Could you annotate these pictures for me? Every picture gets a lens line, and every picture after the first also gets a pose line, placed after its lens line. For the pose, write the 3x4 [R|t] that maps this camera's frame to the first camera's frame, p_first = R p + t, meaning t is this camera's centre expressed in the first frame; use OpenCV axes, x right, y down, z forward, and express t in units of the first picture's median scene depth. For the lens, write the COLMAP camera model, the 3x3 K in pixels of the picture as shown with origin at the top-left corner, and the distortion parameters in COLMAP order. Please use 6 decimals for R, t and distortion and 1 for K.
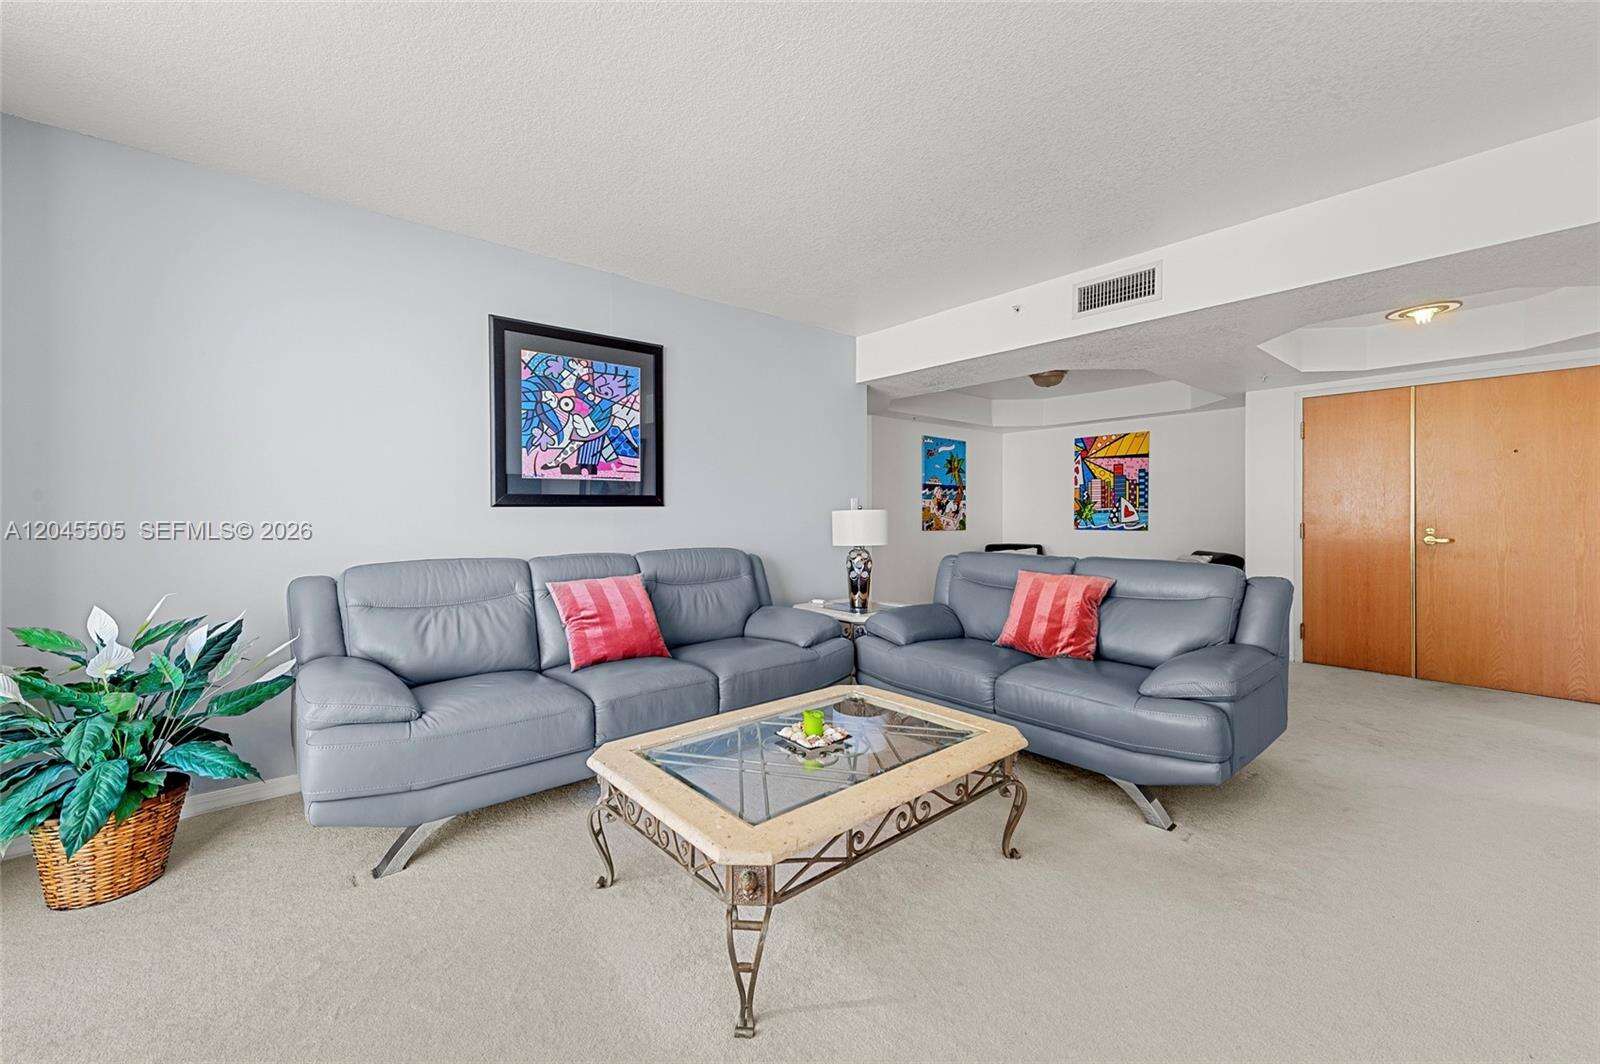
lens RADIAL K [[639.0, 0, 804.2], [0, 639.0, 519.2], [0, 0, 1]] dist [0.011186, -0.000172]
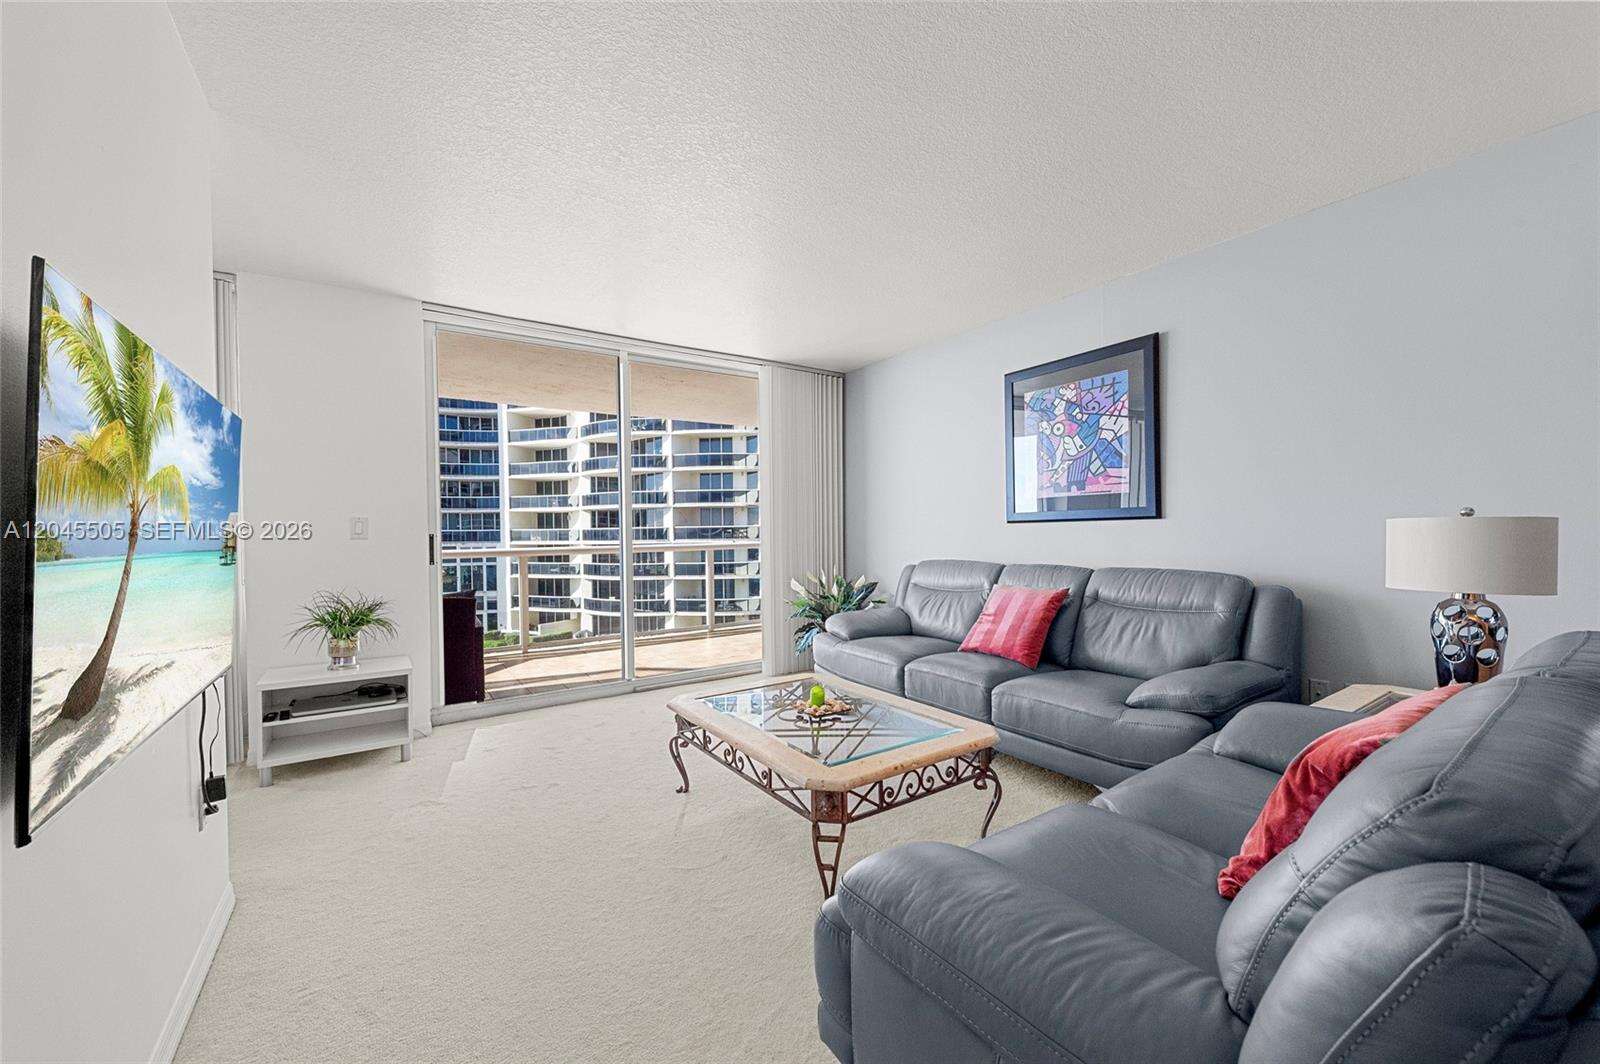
lens RADIAL K [[639.0, 0, 800.8], [0, 639.0, 536.5], [0, 0, 1]] dist [0.011186, -0.000172]
pose [[-0.125046, 0.015572, -0.992029, 0.770996], [0.012938, 0.999817, 0.014063, -0.014849], [0.992067, -0.011076, -0.125225, 0.682265]]
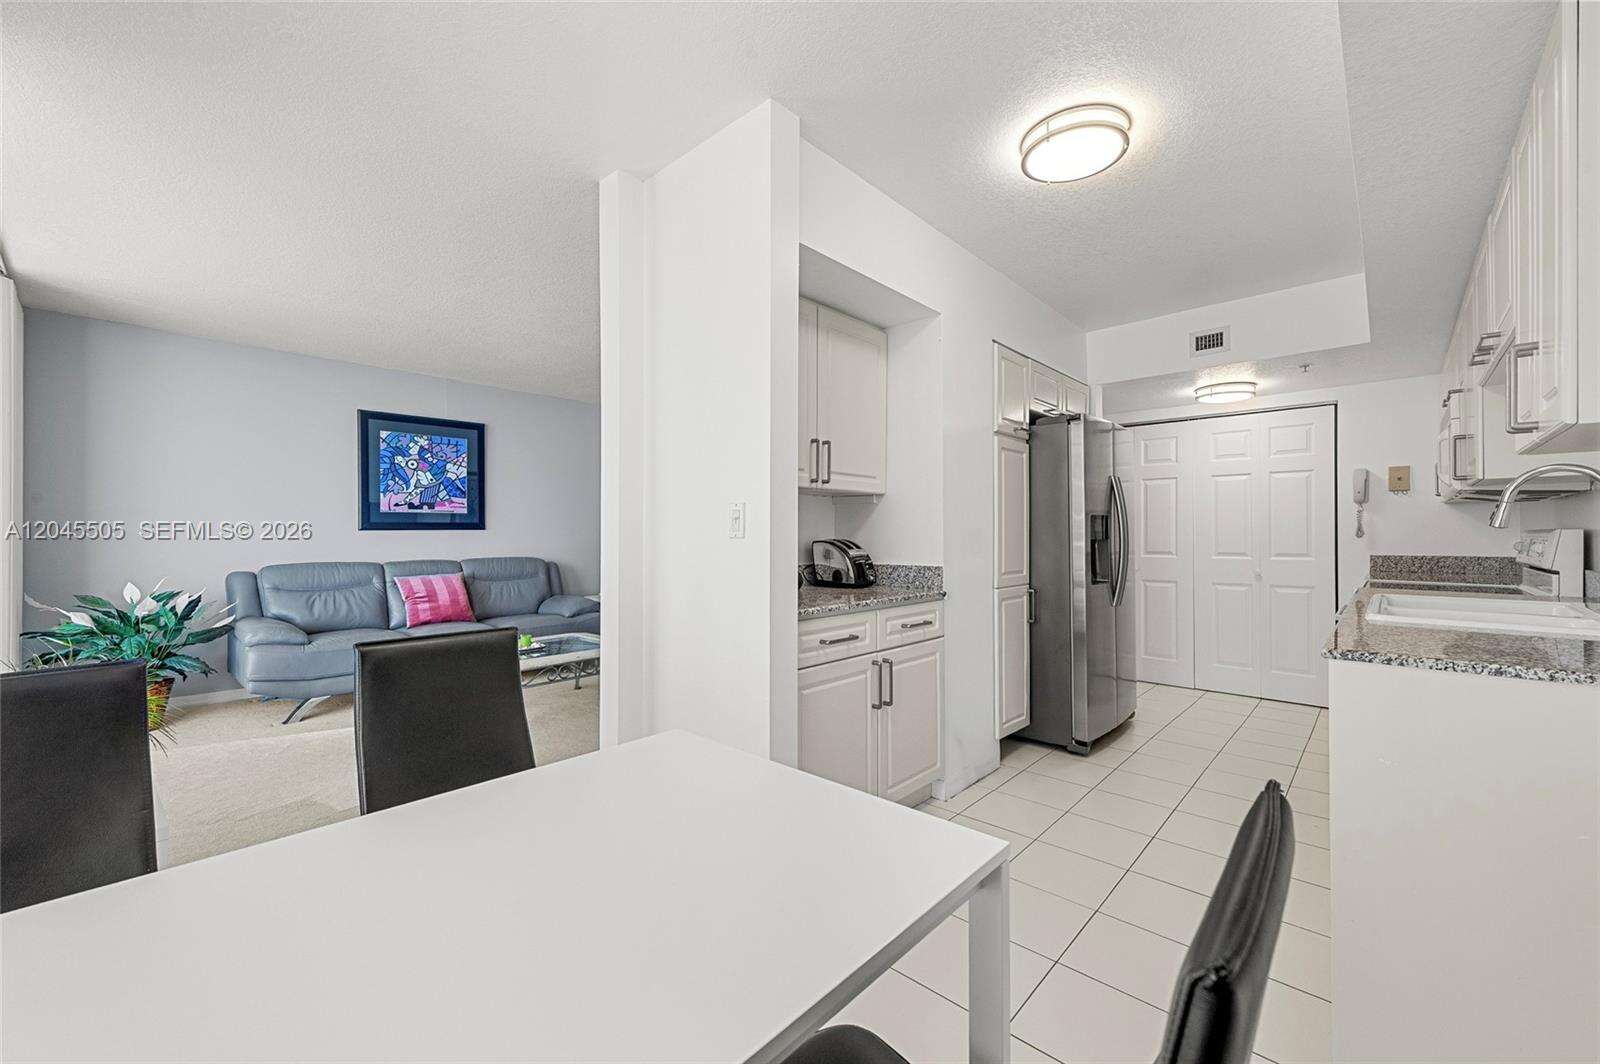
lens RADIAL K [[639.0, 0, 802.1], [0, 639.0, 533.4], [0, 0, 1]] dist [0.011186, -0.000172]
pose [[0.993039, 0.001667, 0.117770, 0.378686], [-0.000682, 0.999964, -0.008403, 0.000855], [-0.117780, 0.008265, 0.993005, -0.646335]]
